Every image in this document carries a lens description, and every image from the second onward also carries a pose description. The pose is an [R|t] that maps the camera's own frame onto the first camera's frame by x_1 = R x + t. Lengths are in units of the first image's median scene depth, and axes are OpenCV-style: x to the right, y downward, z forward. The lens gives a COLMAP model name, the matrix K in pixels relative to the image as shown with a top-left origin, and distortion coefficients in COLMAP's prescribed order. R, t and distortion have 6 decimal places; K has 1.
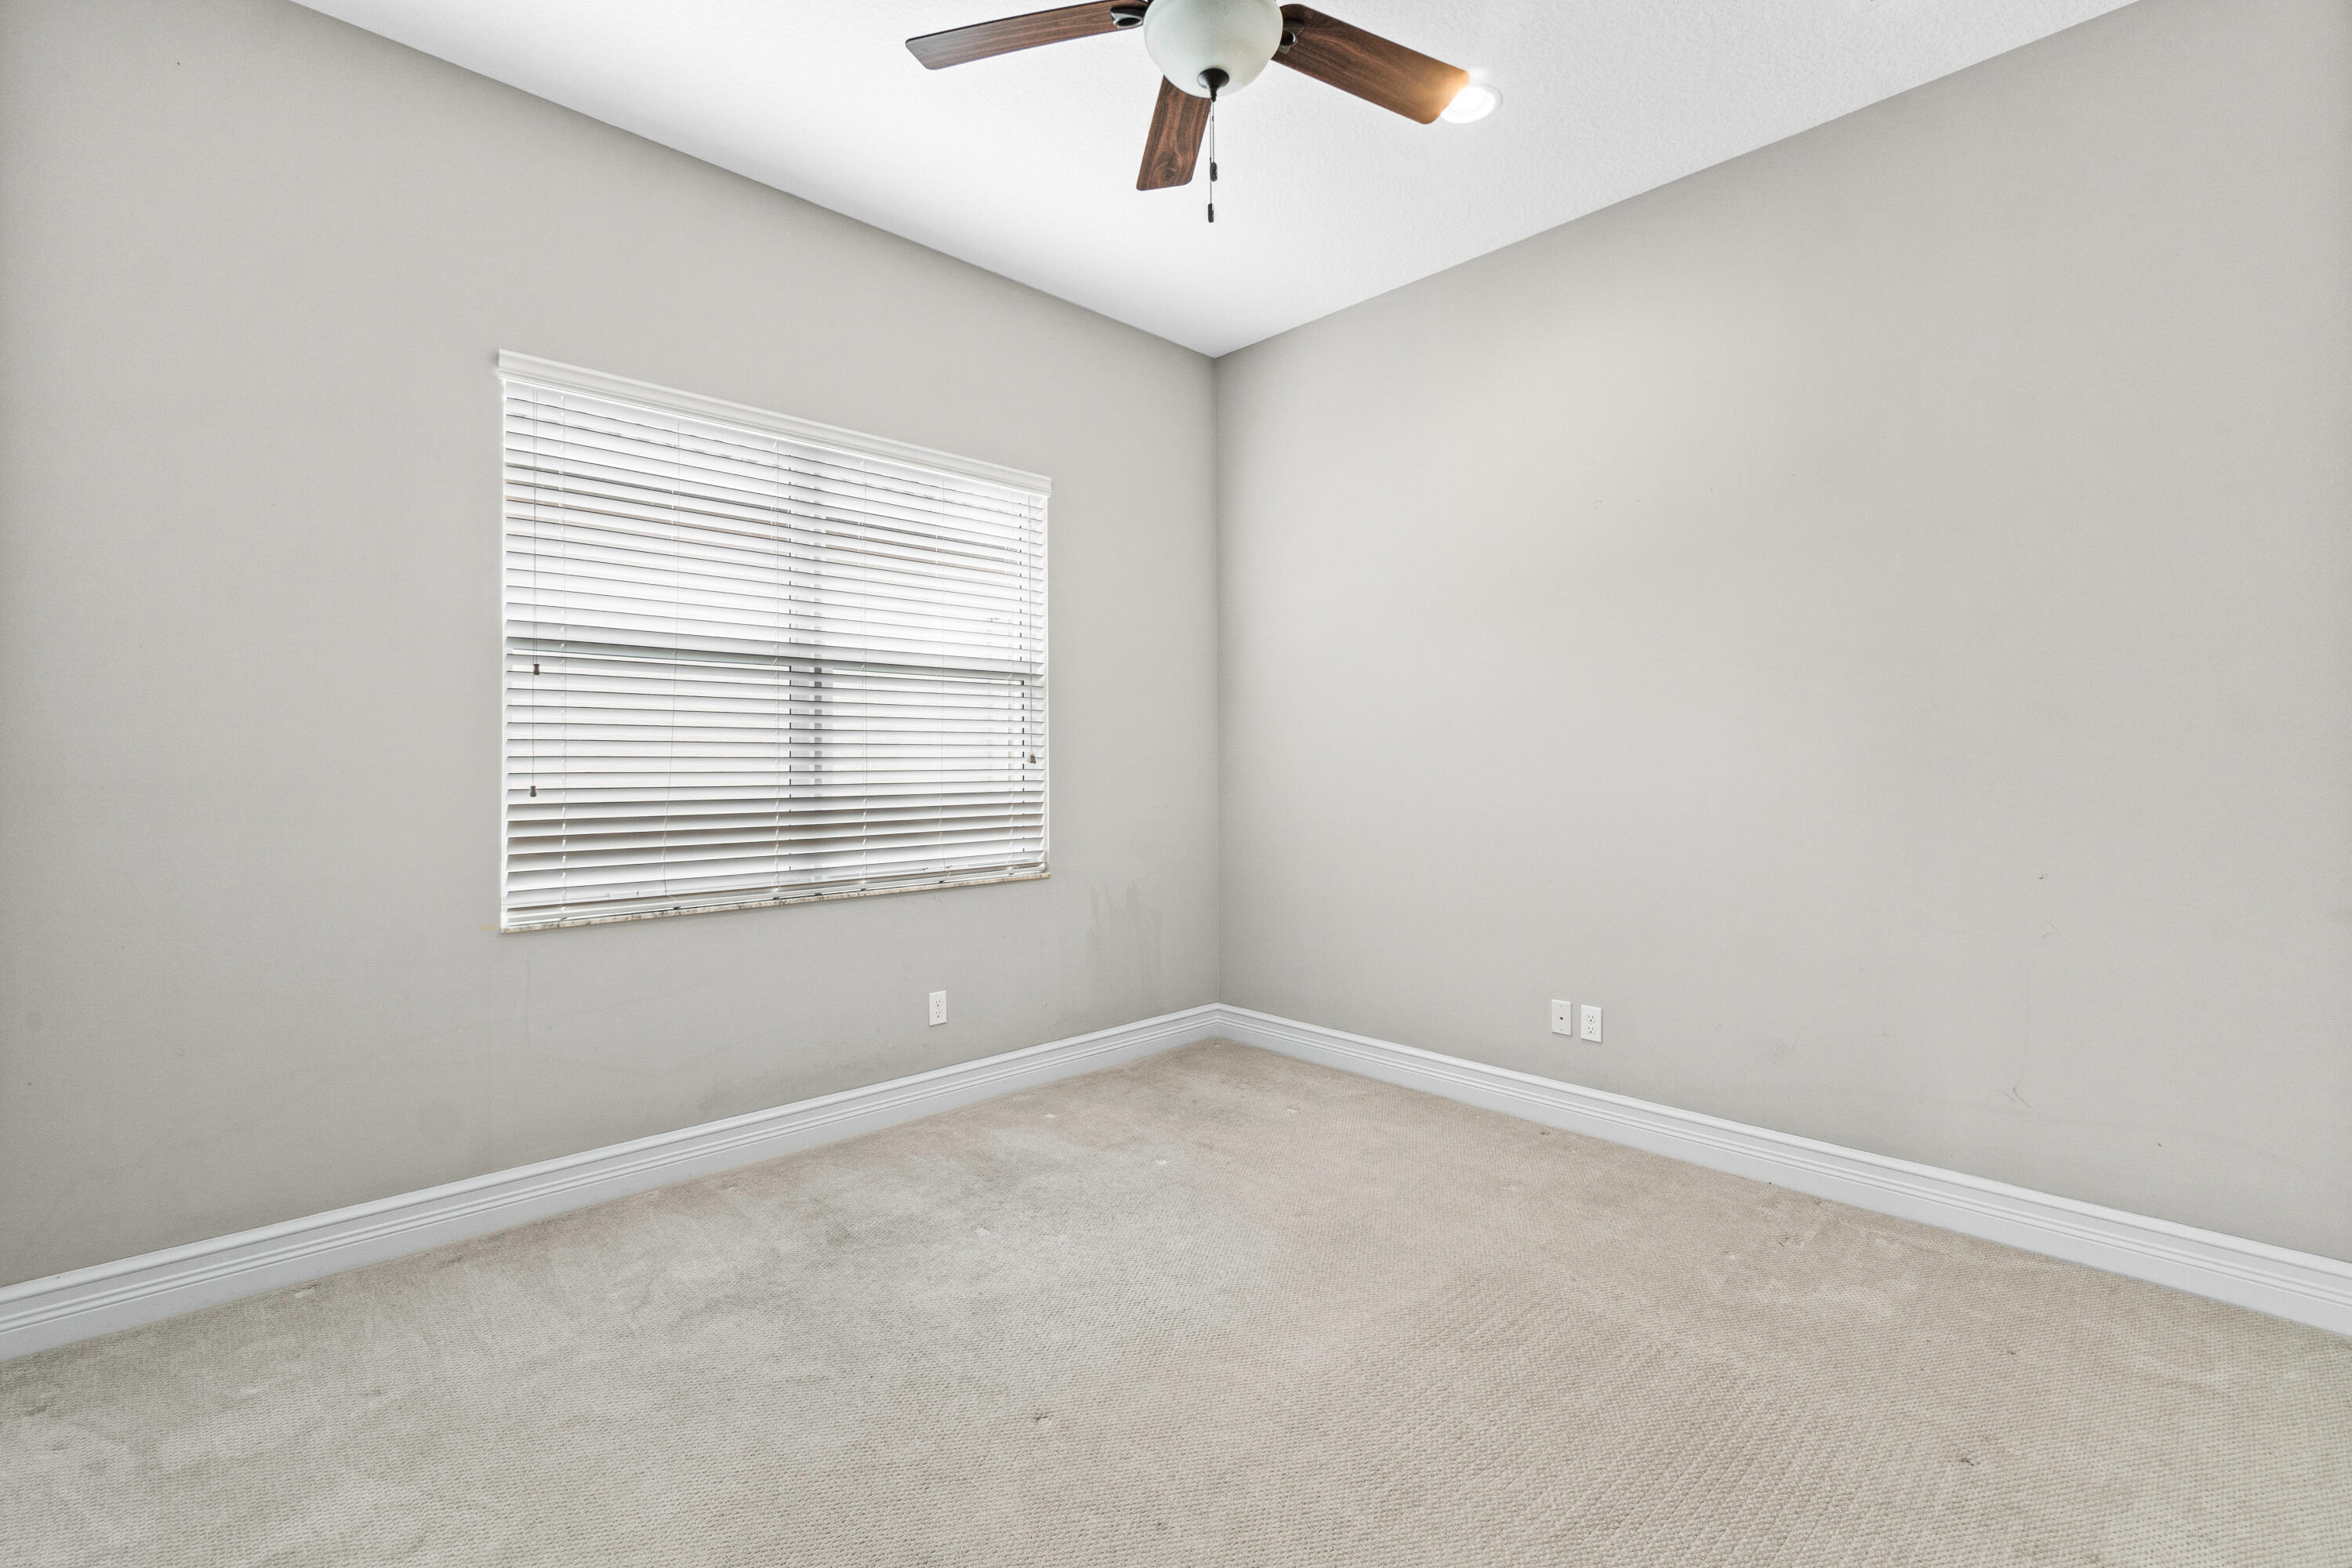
lens RADIAL K [[1030.3, 0, 1176.0], [0, 1030.3, 784.0], [0, 0, 1]] dist [-0.002861, 0.000549]
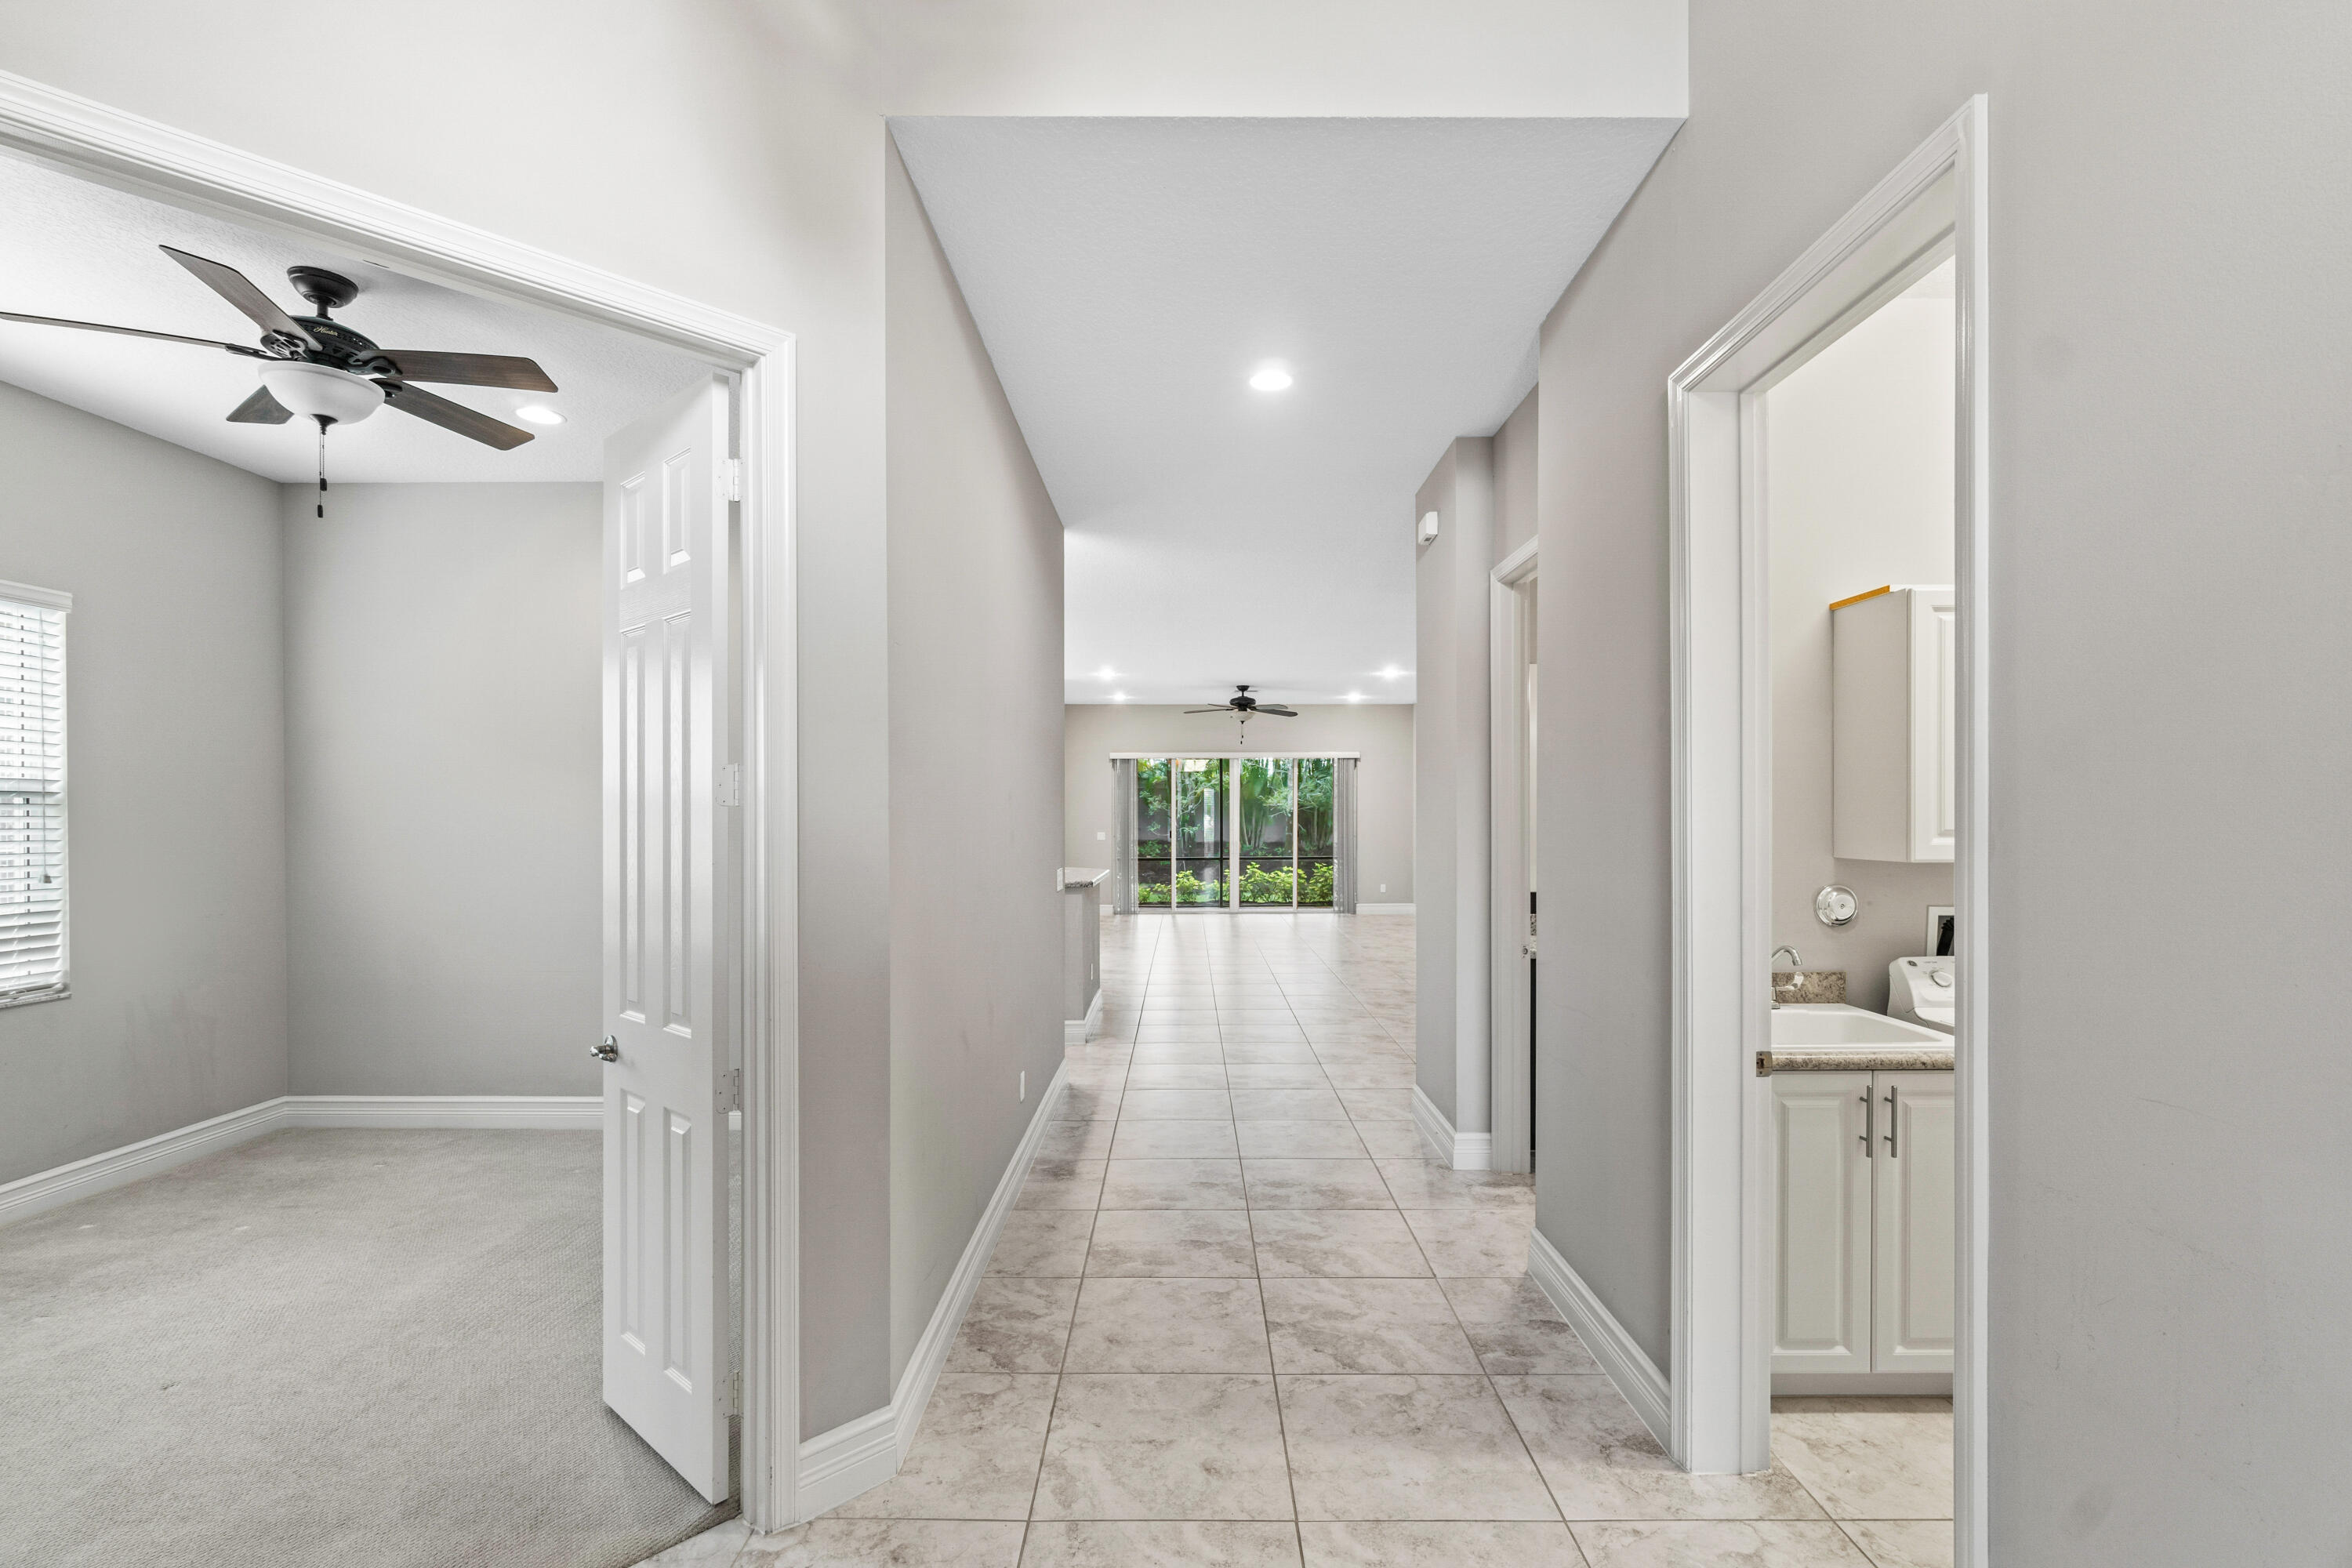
lens RADIAL K [[1019.8, 0, 1174.4], [0, 1019.8, 806.4], [0, 0, 1]] dist [-0.008493, 0.005673]
pose [[0.698811, 0.003984, 0.715295, -0.081183], [0.017093, 0.999606, -0.022267, -0.053655], [-0.715102, 0.027787, 0.698467, -0.457227]]
